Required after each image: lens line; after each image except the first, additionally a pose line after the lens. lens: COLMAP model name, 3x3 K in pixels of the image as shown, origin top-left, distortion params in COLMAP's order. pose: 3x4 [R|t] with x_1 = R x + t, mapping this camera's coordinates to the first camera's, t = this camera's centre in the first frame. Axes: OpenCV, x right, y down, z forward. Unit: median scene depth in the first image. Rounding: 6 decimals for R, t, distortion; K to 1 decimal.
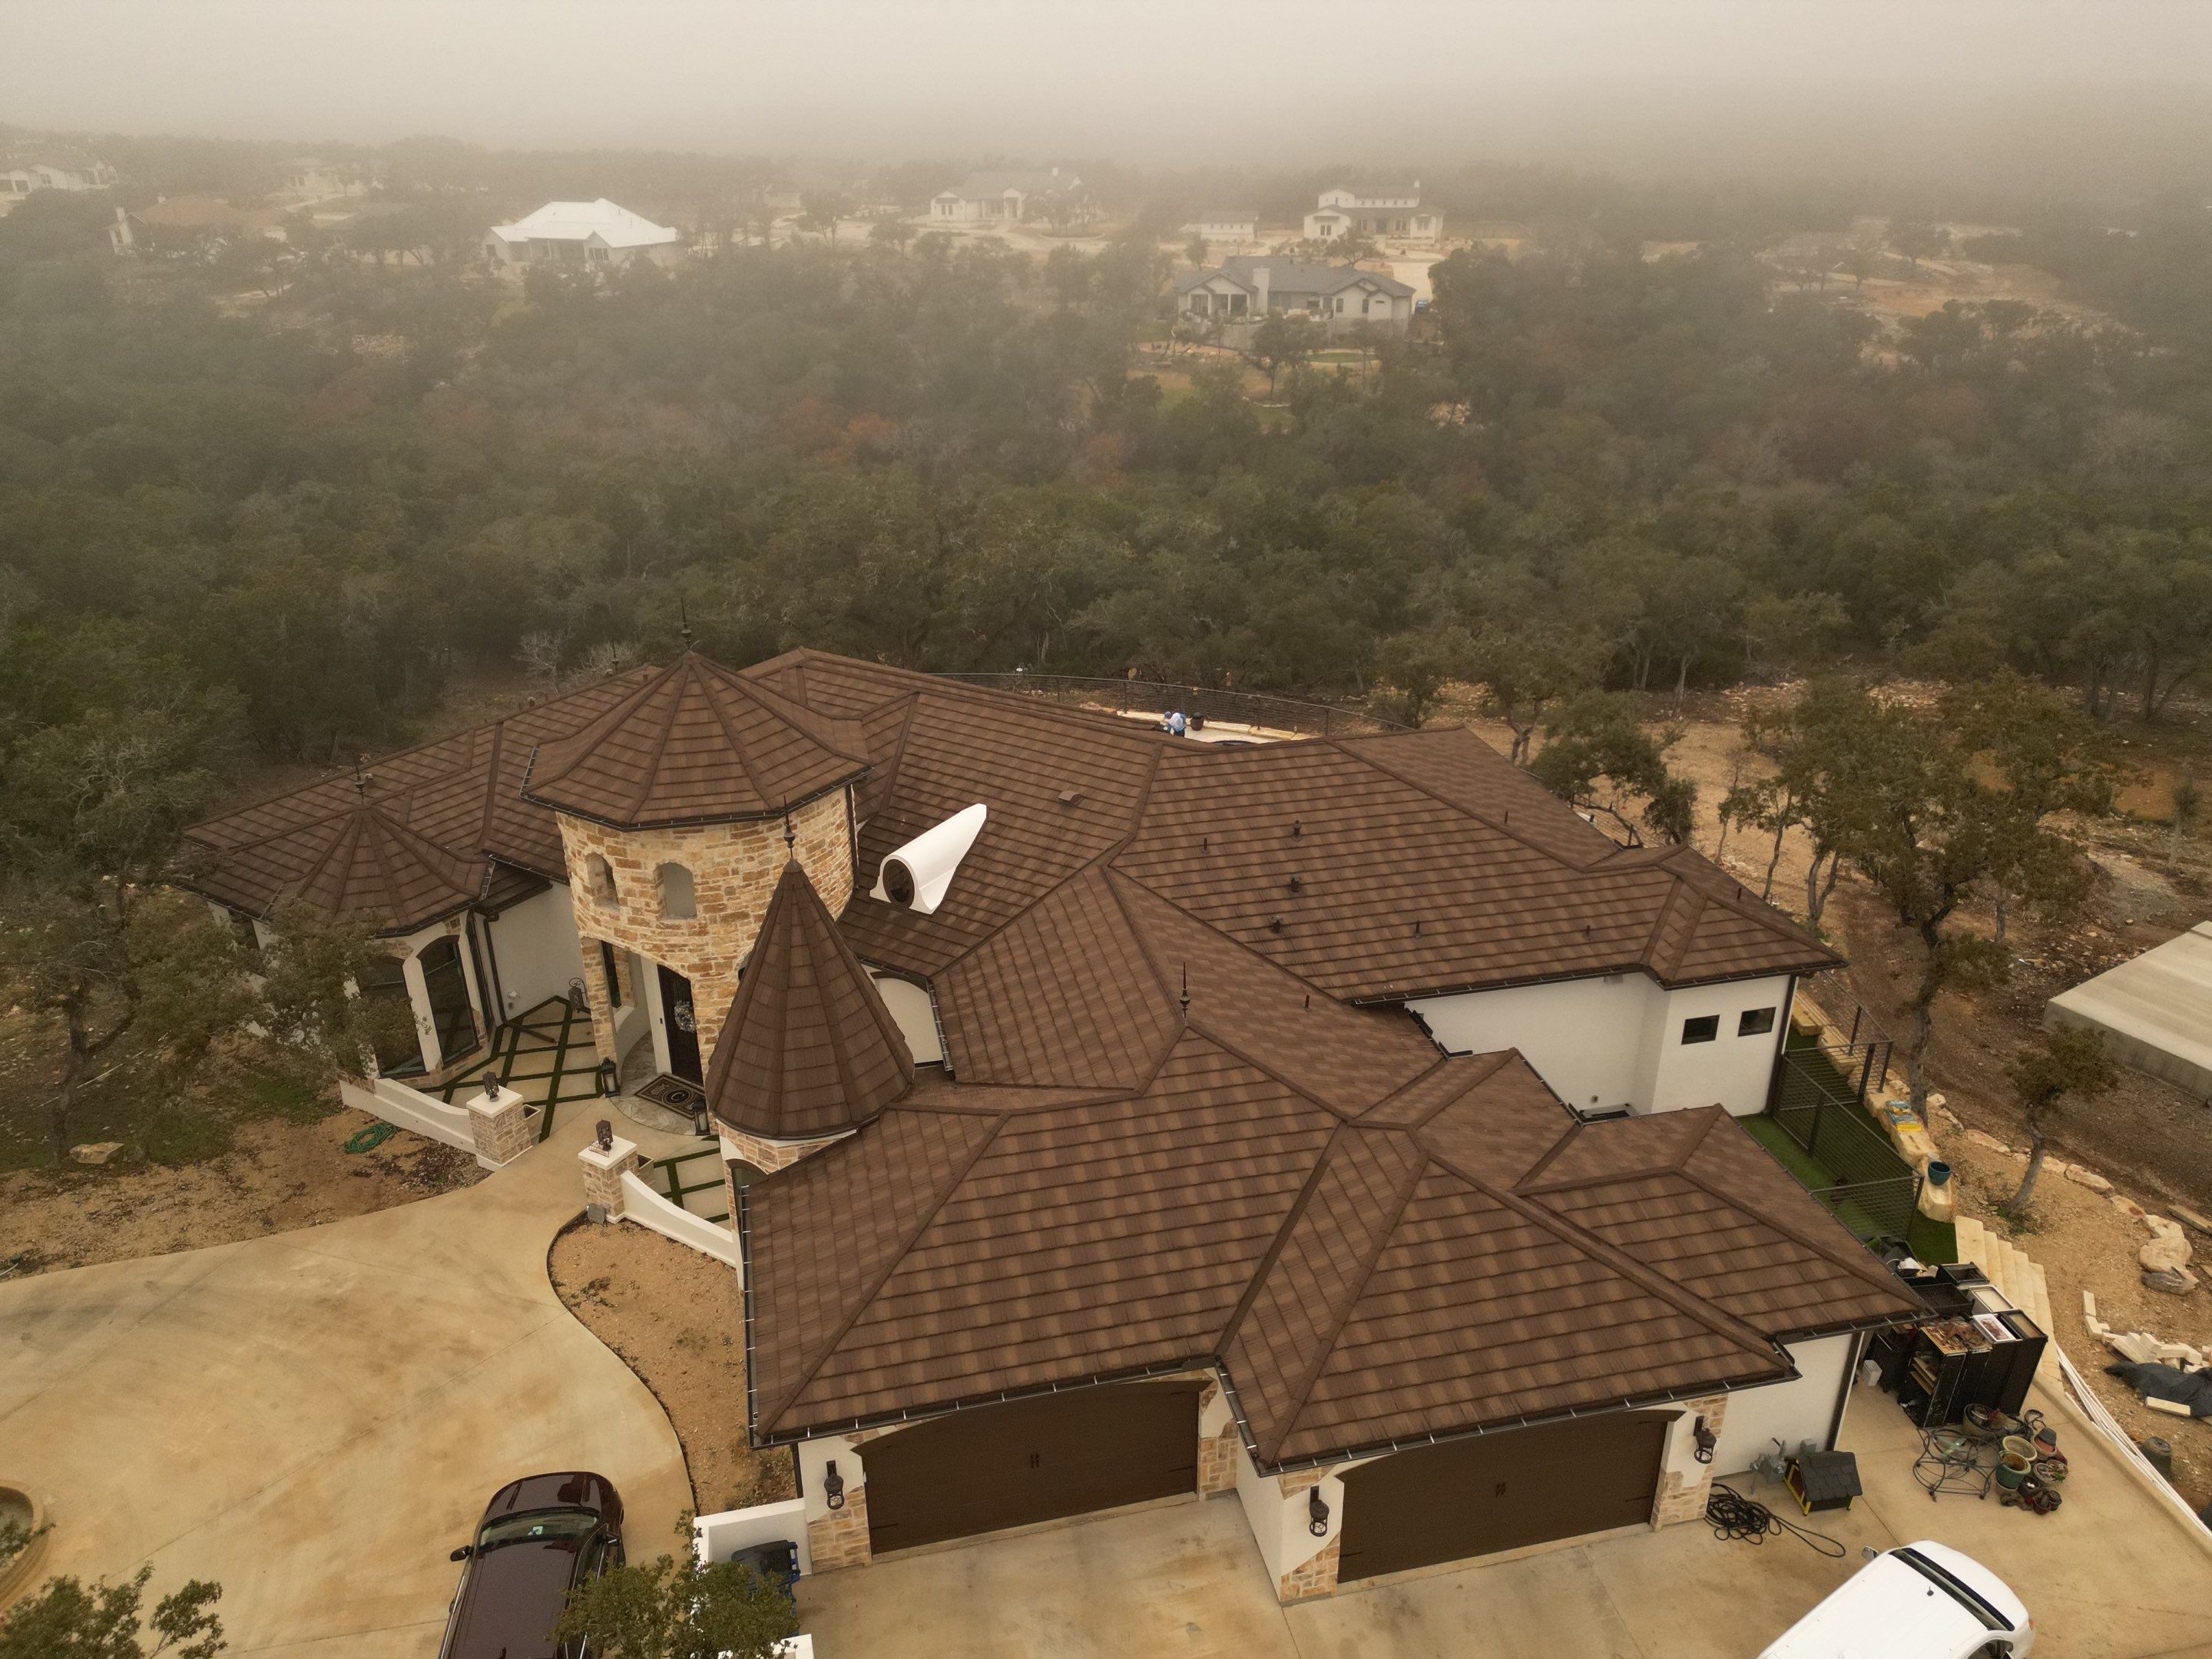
lens RADIAL K [[1550.0, 0, 1095.5], [0, 1550.0, 821.7], [0, 0, 1]] dist [0.067206, -0.059933]
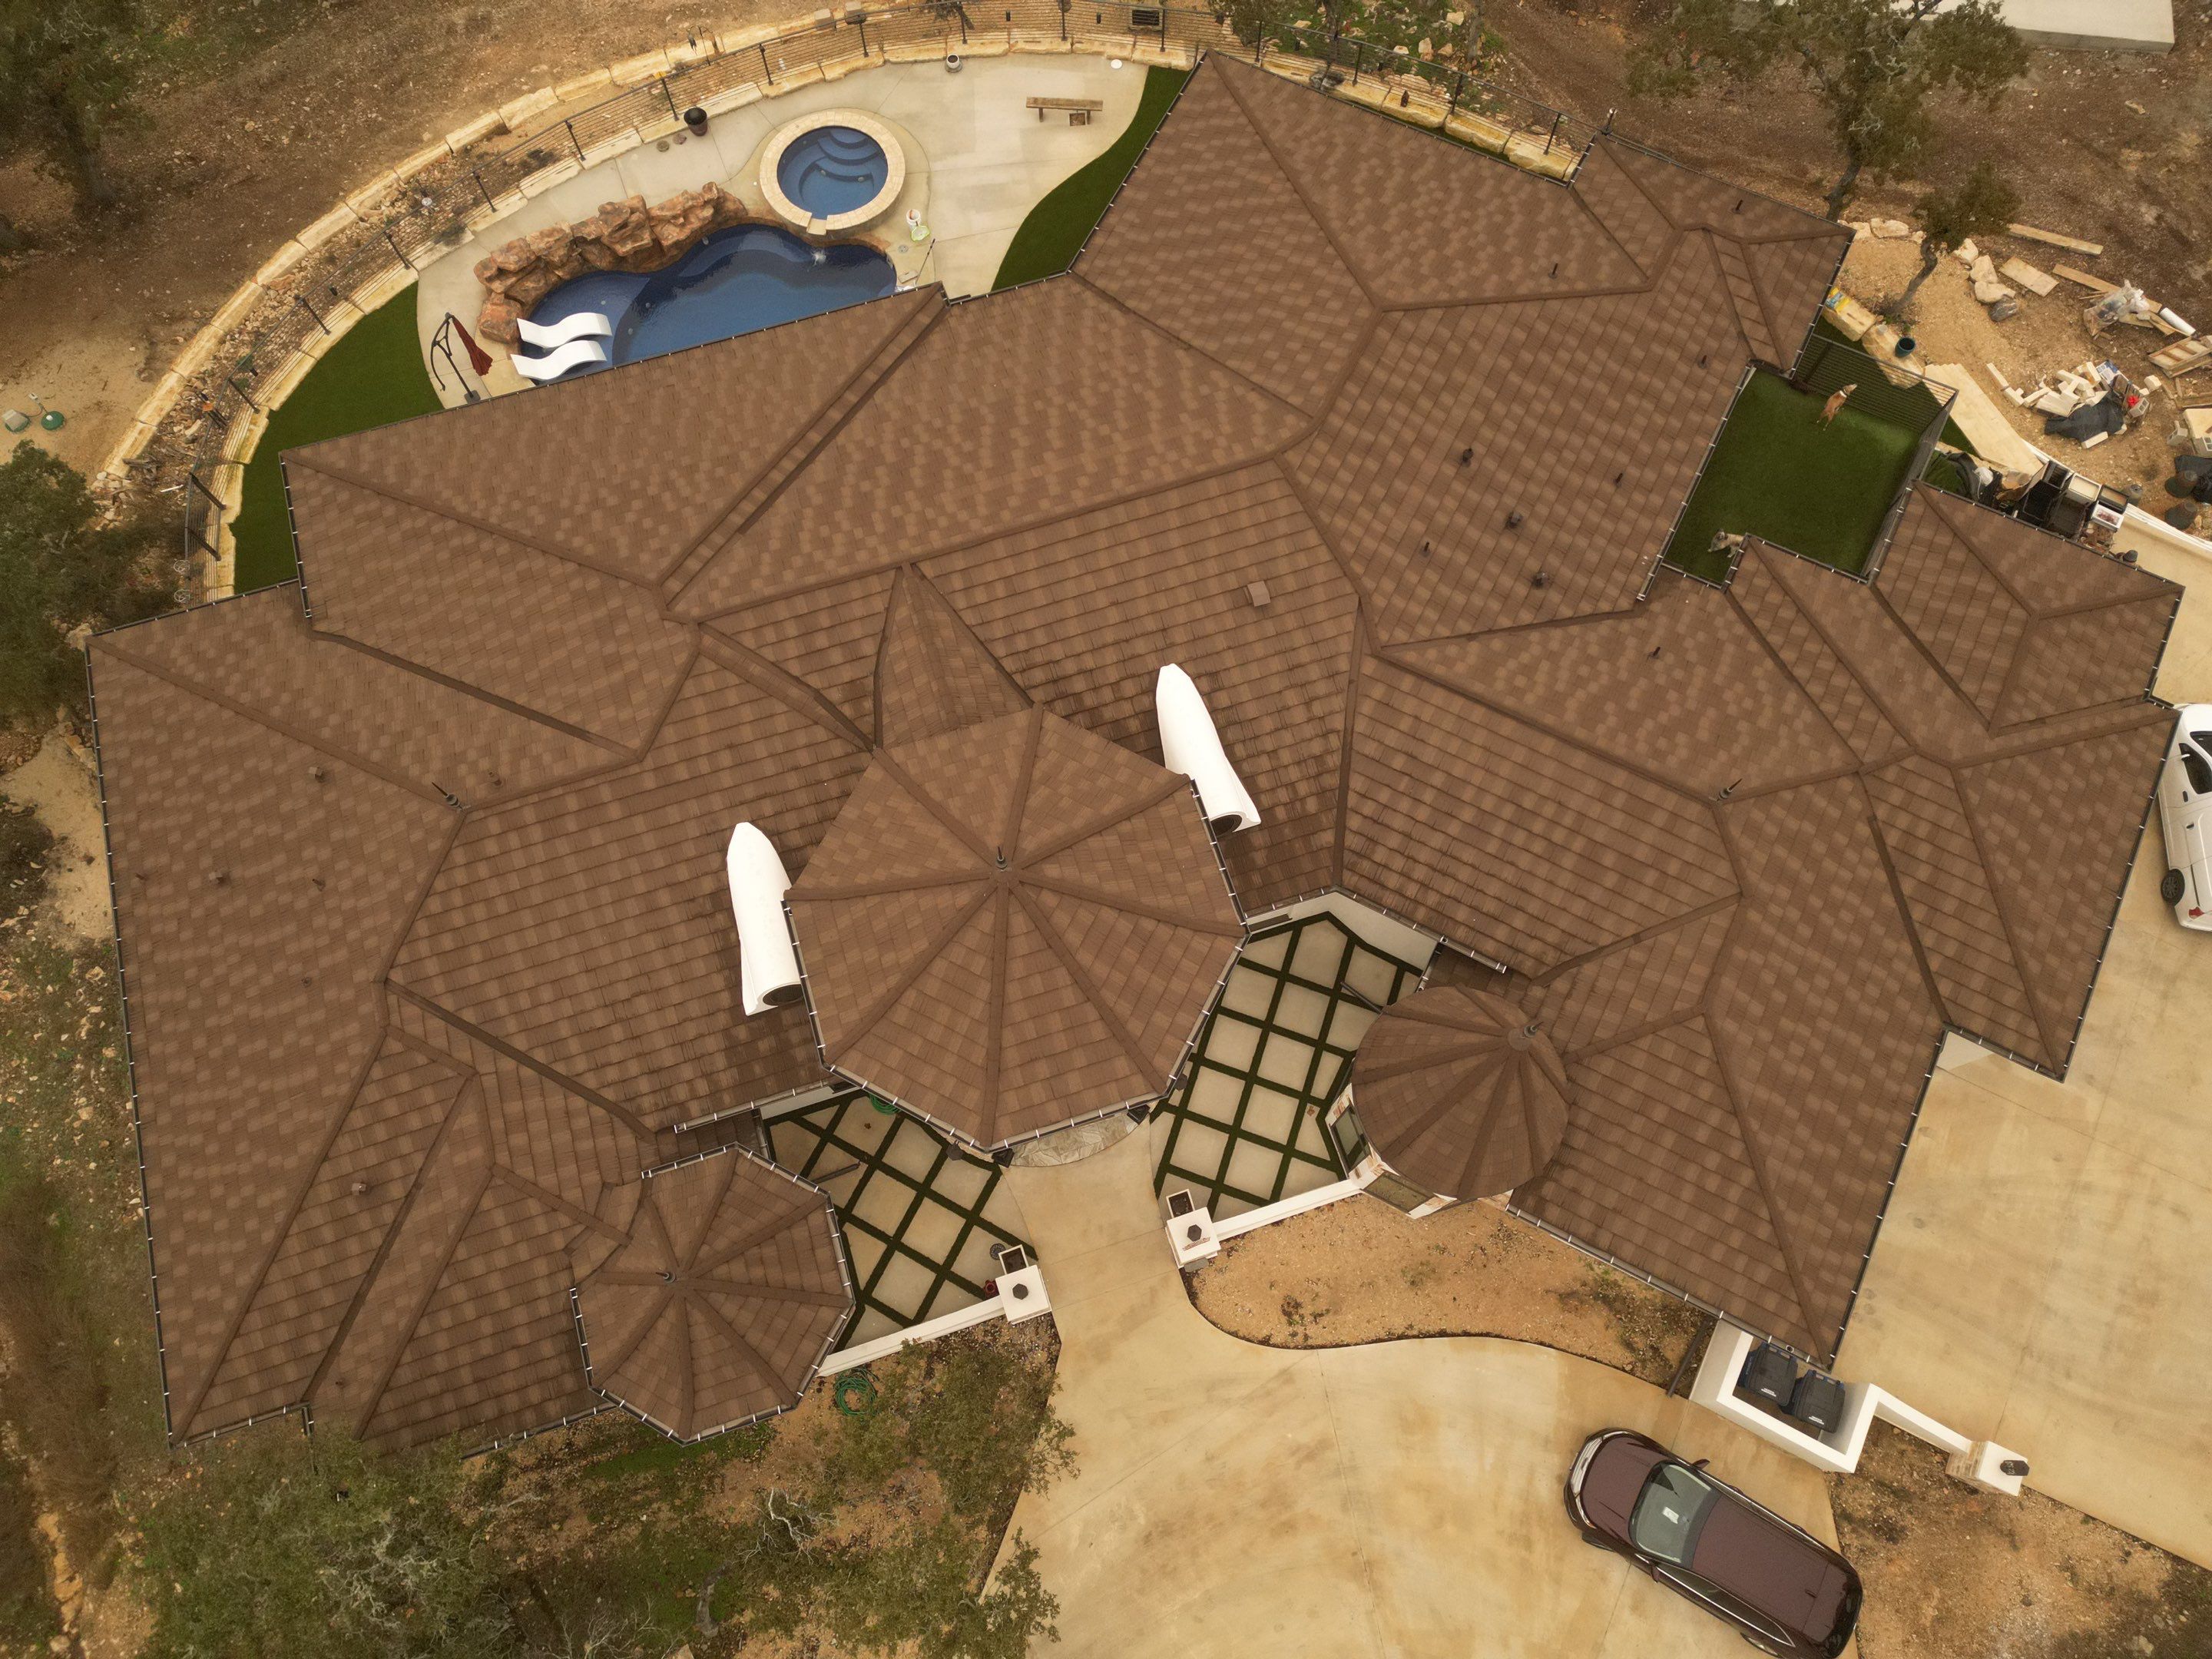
lens RADIAL K [[1550.0, 0, 1097.7], [0, 1550.0, 831.0], [0, 0, 1]] dist [0.067206, -0.059933]
pose [[0.644983, -0.719315, 0.258035, -0.419833], [0.318791, 0.560131, 0.764608, -0.674226], [-0.694528, -0.410900, 0.590586, 0.586062]]
